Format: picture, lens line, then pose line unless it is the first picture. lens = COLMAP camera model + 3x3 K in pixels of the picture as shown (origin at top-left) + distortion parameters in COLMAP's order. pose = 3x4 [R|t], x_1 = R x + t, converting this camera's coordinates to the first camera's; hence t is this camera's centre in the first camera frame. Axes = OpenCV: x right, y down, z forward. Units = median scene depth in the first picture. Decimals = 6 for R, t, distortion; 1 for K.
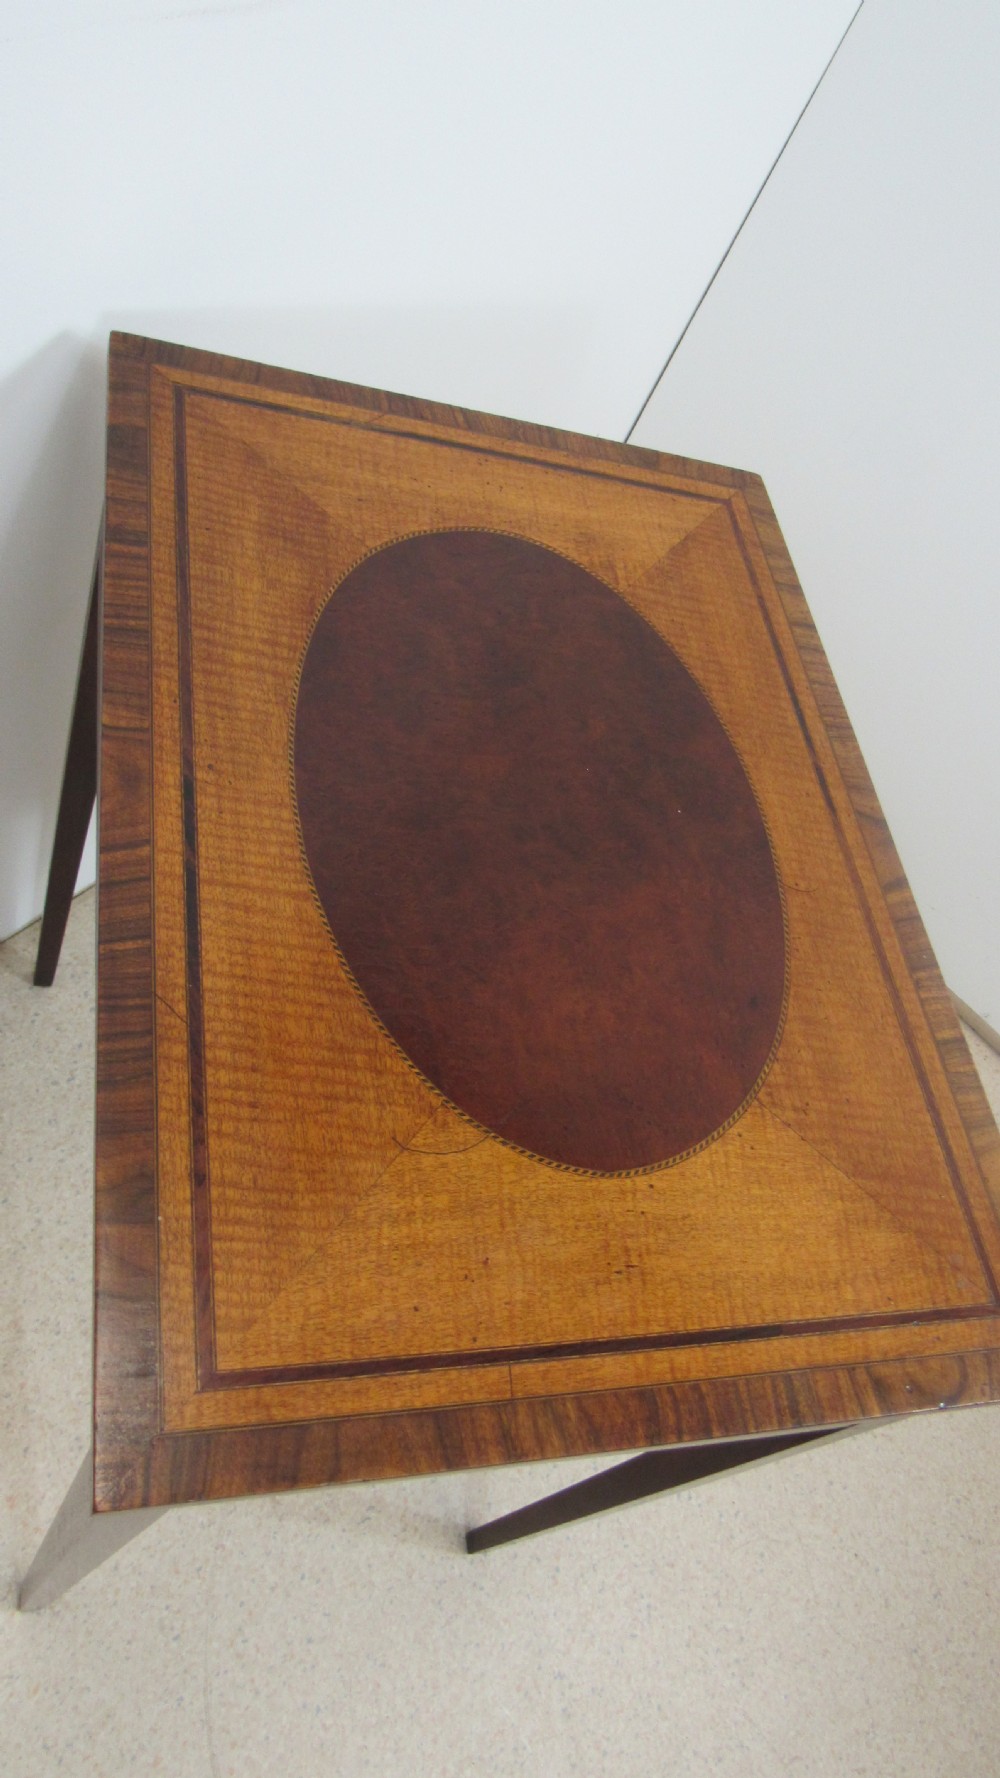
lens RADIAL K [[1264.3, 0, 493.7], [0, 1264.3, 886.4], [0, 0, 1]] dist [-0.030717, 0.009735]
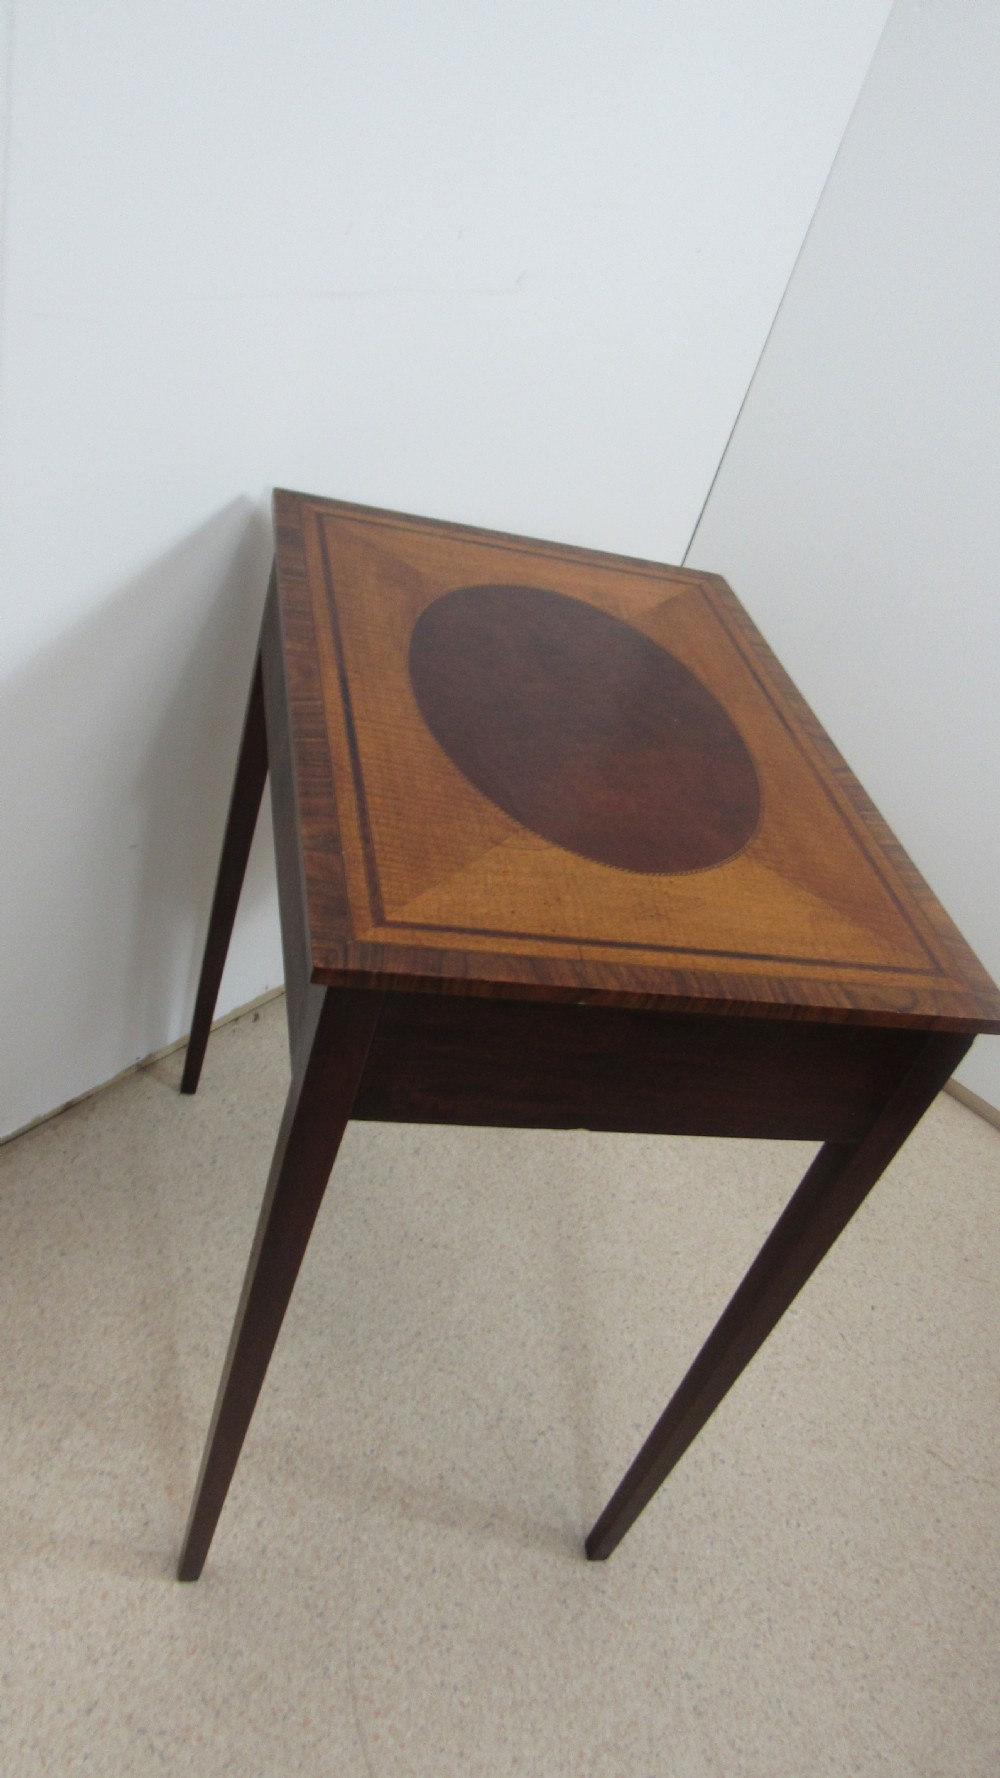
lens RADIAL K [[1264.3, 0, 491.0], [0, 1264.3, 889.6], [0, 0, 1]] dist [-0.030717, 0.009735]
pose [[0.995498, -0.083037, -0.045692, -0.010392], [0.064636, 0.947394, -0.313476, 0.487213], [0.069318, 0.309112, 0.948496, -0.270841]]
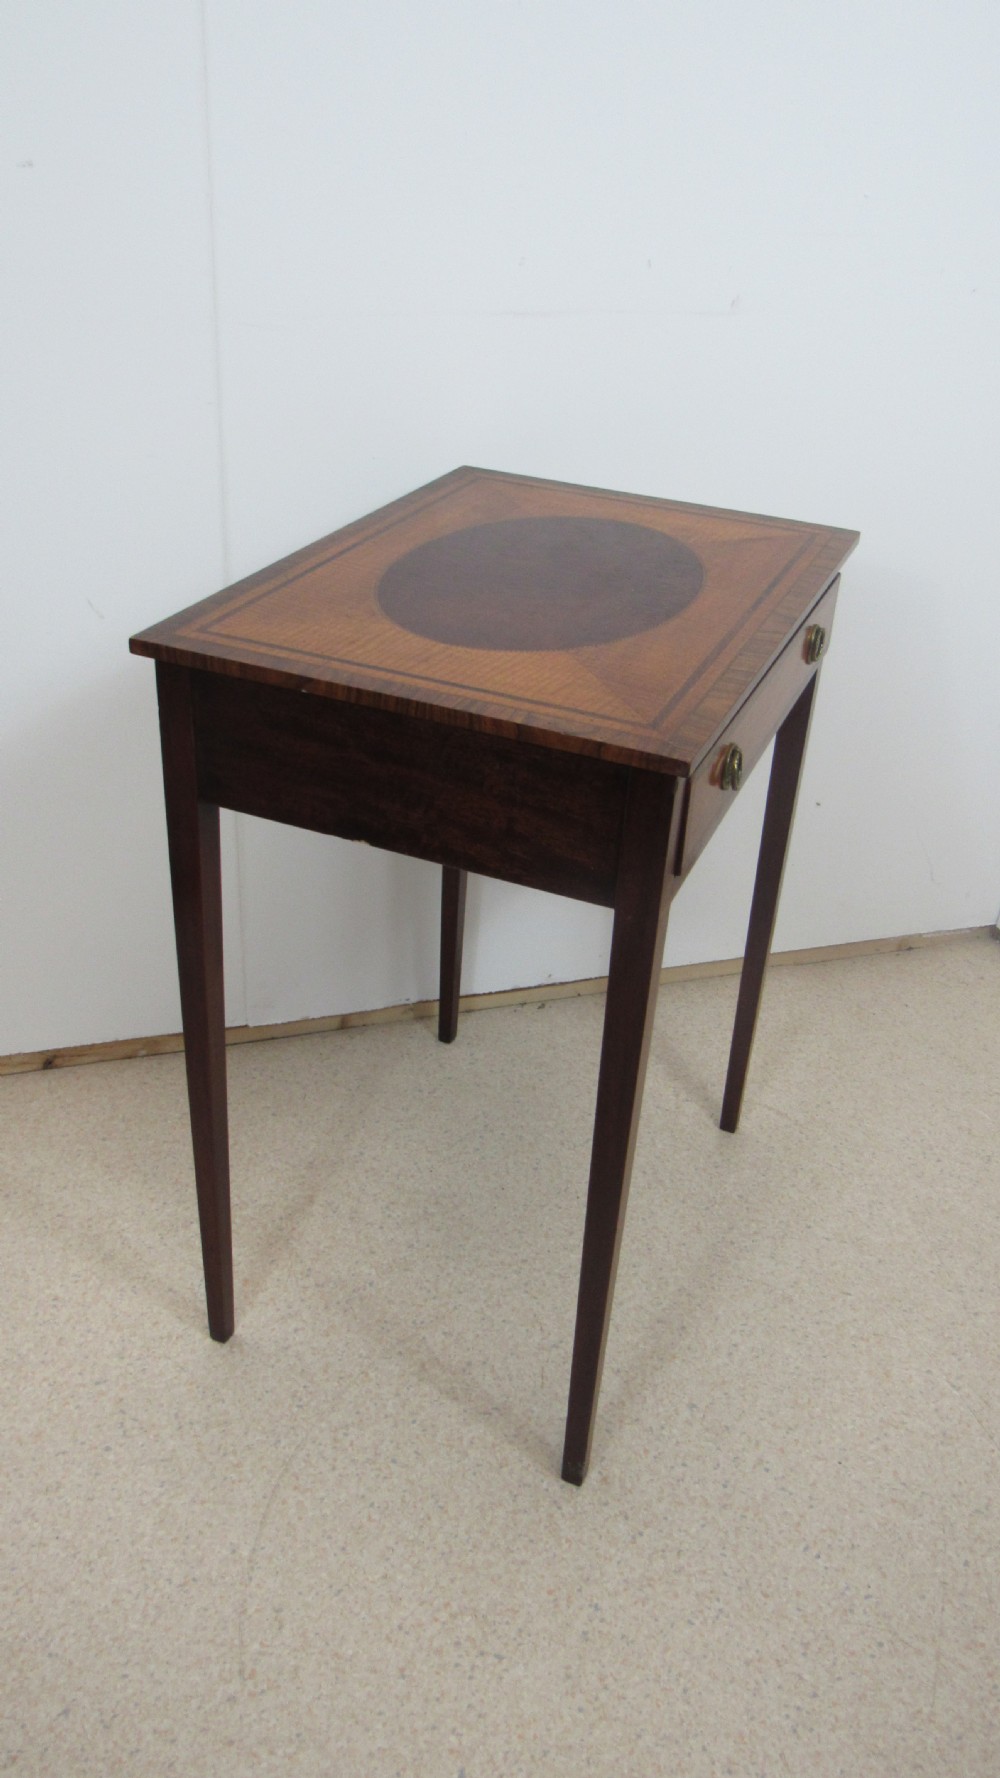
lens RADIAL K [[1418.1, 0, 494.5], [0, 1418.1, 890.4], [0, 0, 1]] dist [-0.039718, 0.014534]
pose [[0.811140, -0.011679, -0.584735, 0.925688], [-0.301855, 0.847984, -0.435668, 0.969263], [0.500935, 0.529893, 0.684308, -0.105980]]
